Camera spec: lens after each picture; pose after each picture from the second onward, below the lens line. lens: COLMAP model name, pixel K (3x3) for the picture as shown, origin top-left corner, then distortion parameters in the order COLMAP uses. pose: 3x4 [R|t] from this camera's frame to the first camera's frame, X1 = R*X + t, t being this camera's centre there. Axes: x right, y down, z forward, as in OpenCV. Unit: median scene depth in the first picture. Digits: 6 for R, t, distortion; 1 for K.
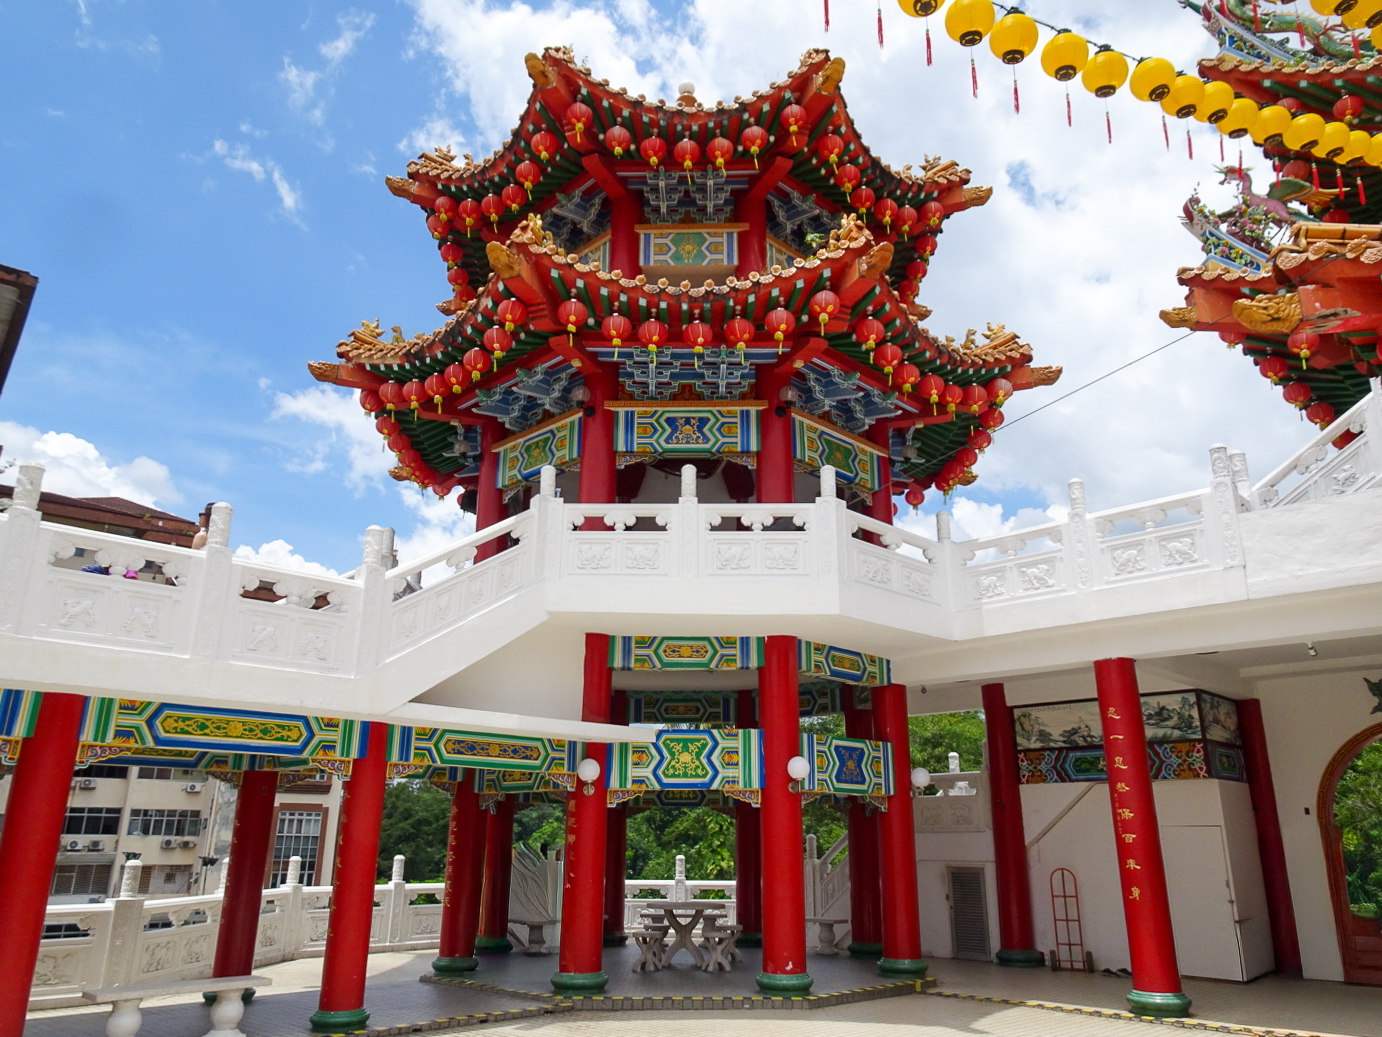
lens RADIAL K [[1077.3, 0, 708.0], [0, 1077.3, 515.2], [0, 0, 1]] dist [0.030104, 0.003727]
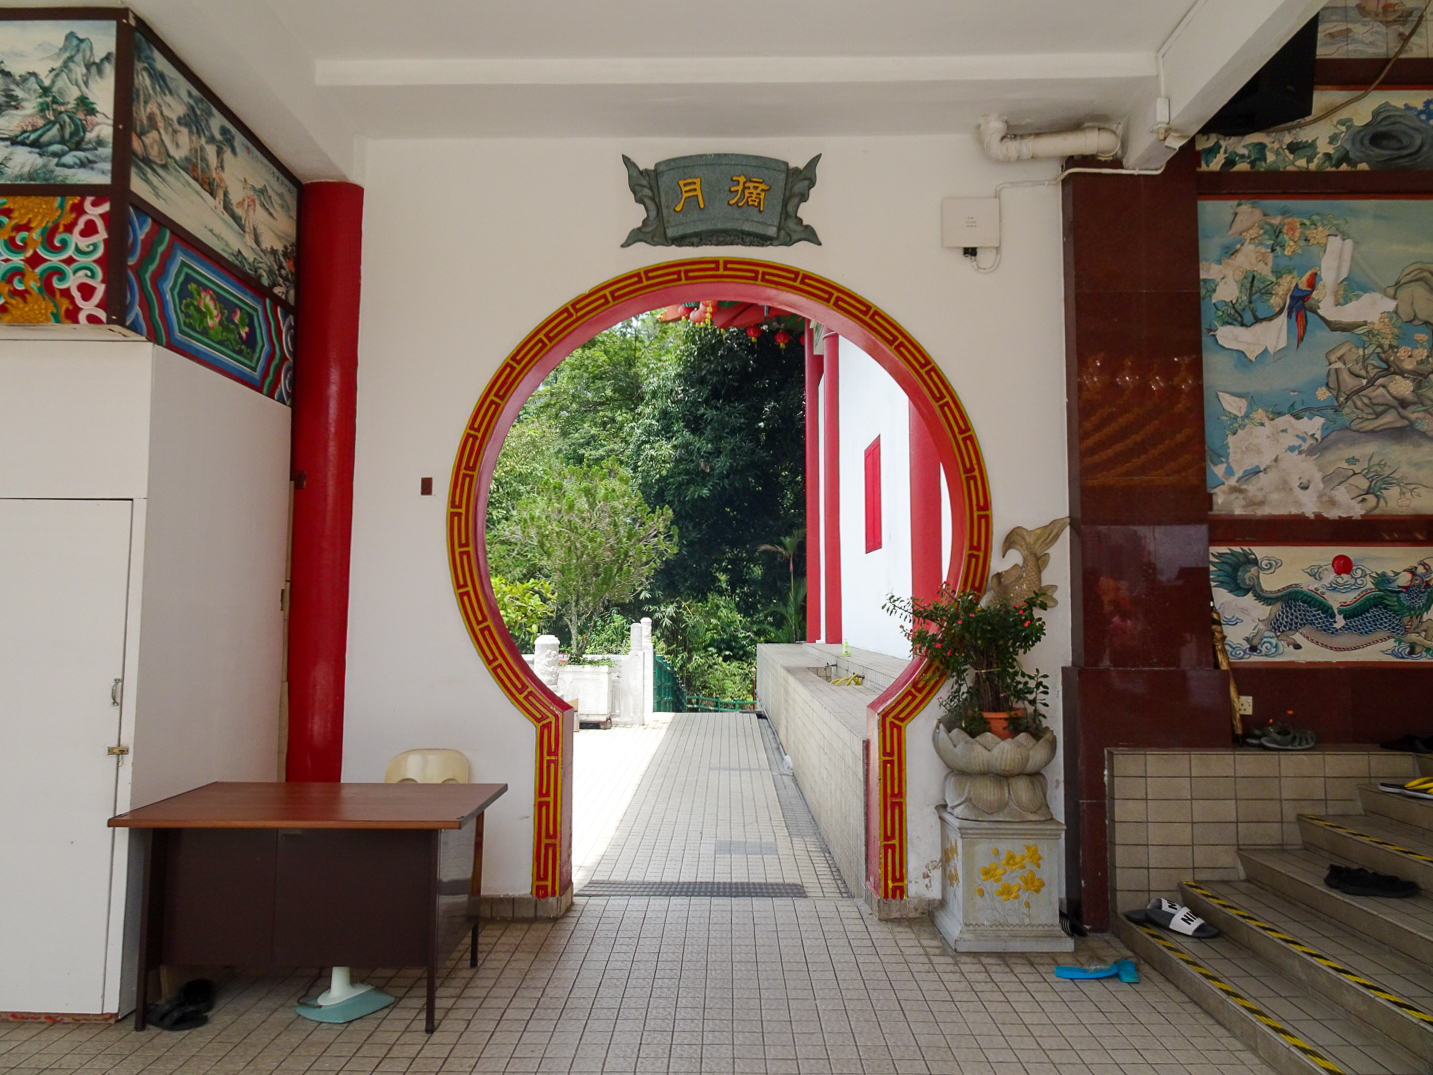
lens RADIAL K [[1025.6, 0, 716.5], [0, 1025.6, 537.5], [0, 0, 1]] dist [0.008262, 0.001739]
pose [[0.746336, 0.056225, 0.663191, 0.400292], [-0.208092, 0.966184, 0.152267, 0.218539], [-0.632203, -0.251647, 0.732798, 0.690979]]
